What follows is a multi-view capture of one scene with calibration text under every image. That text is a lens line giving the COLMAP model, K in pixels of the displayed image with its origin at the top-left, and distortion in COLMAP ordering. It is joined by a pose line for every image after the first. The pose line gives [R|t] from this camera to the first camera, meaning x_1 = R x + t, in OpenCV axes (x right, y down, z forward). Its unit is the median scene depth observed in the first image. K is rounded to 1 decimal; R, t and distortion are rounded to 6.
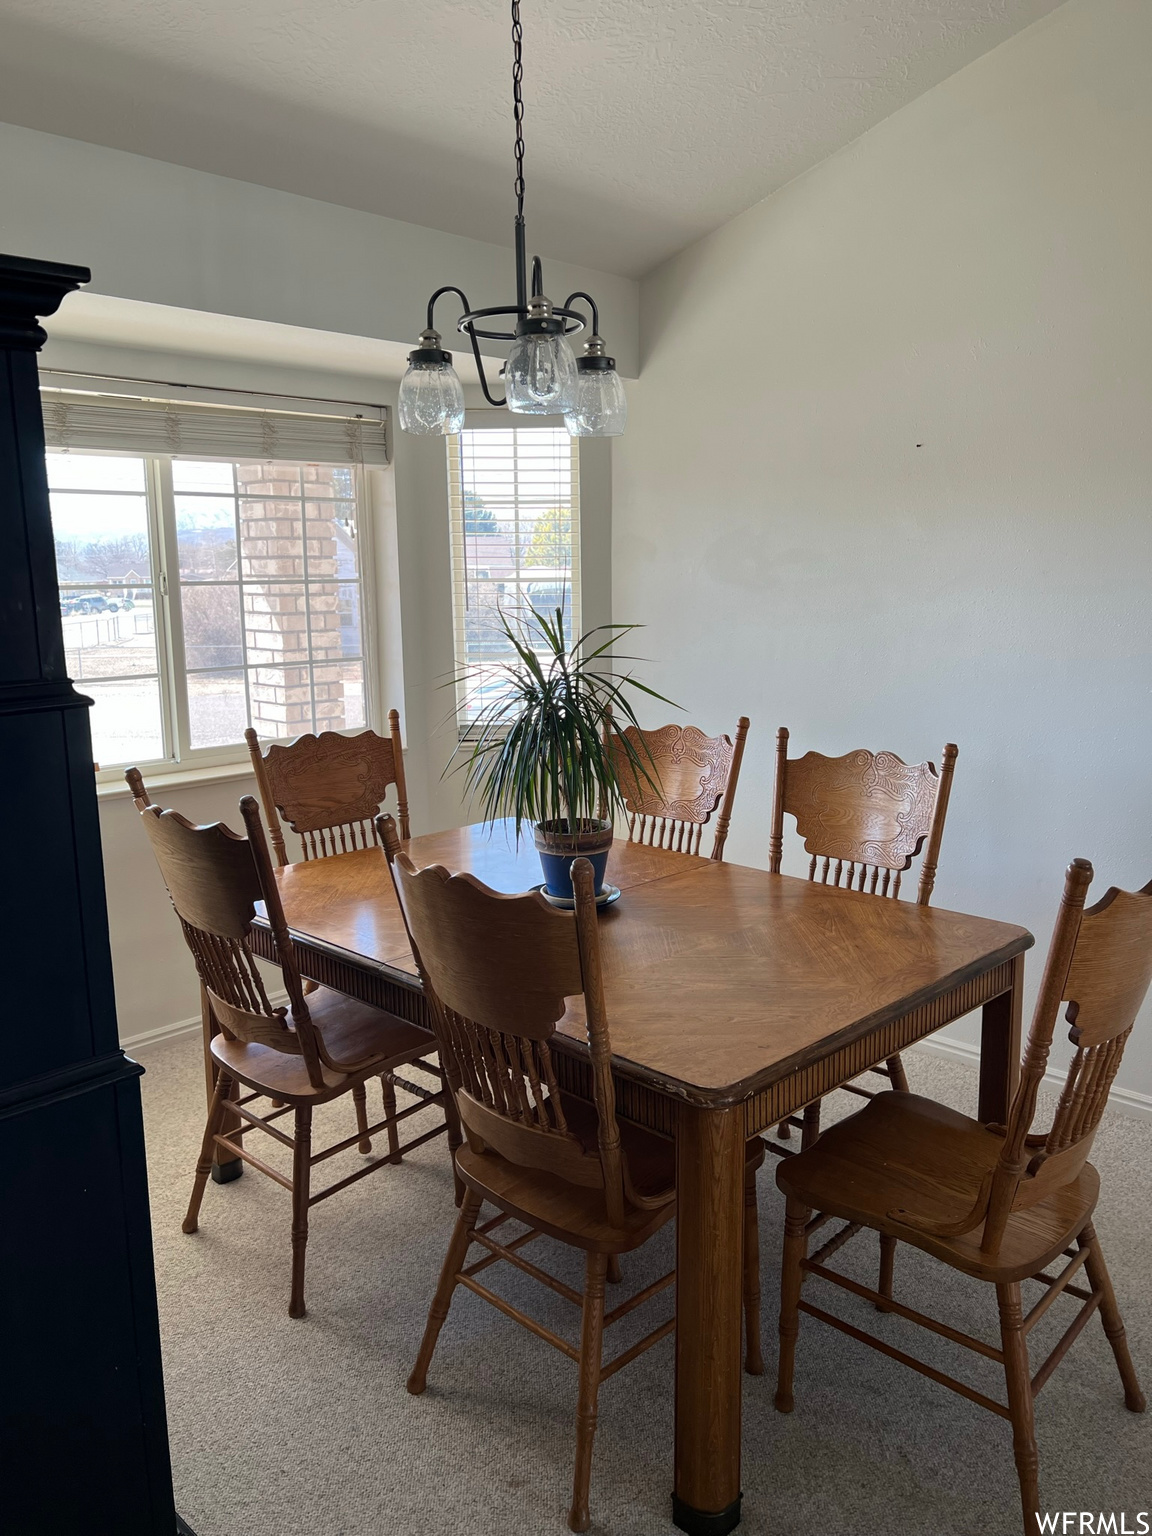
lens RADIAL K [[1146.0, 0, 578.0], [0, 1146.0, 759.3], [0, 0, 1]] dist [0.044068, -0.058829]
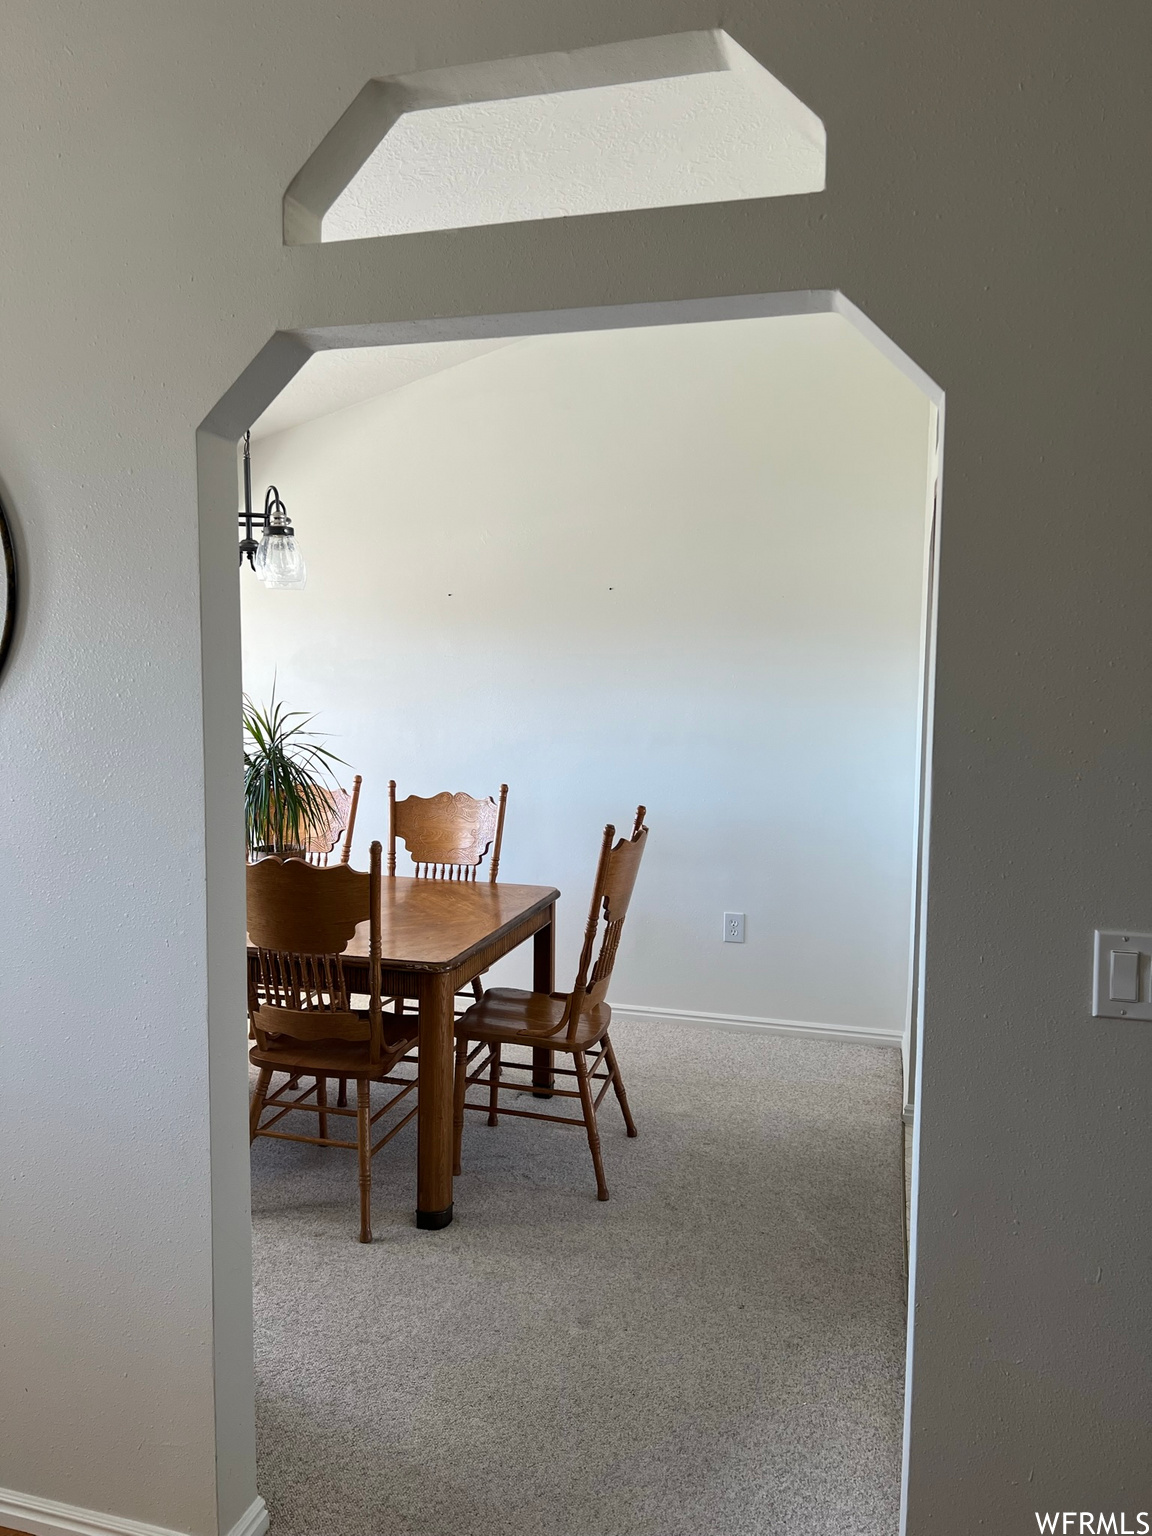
lens RADIAL K [[1146.0, 0, 570.6], [0, 1146.0, 768.3], [0, 0, 1]] dist [0.044068, -0.058829]
pose [[0.869560, -0.021977, 0.493338, -0.405291], [0.057912, 0.996654, -0.057678, 0.063657], [-0.490419, 0.078724, 0.867924, -0.484655]]
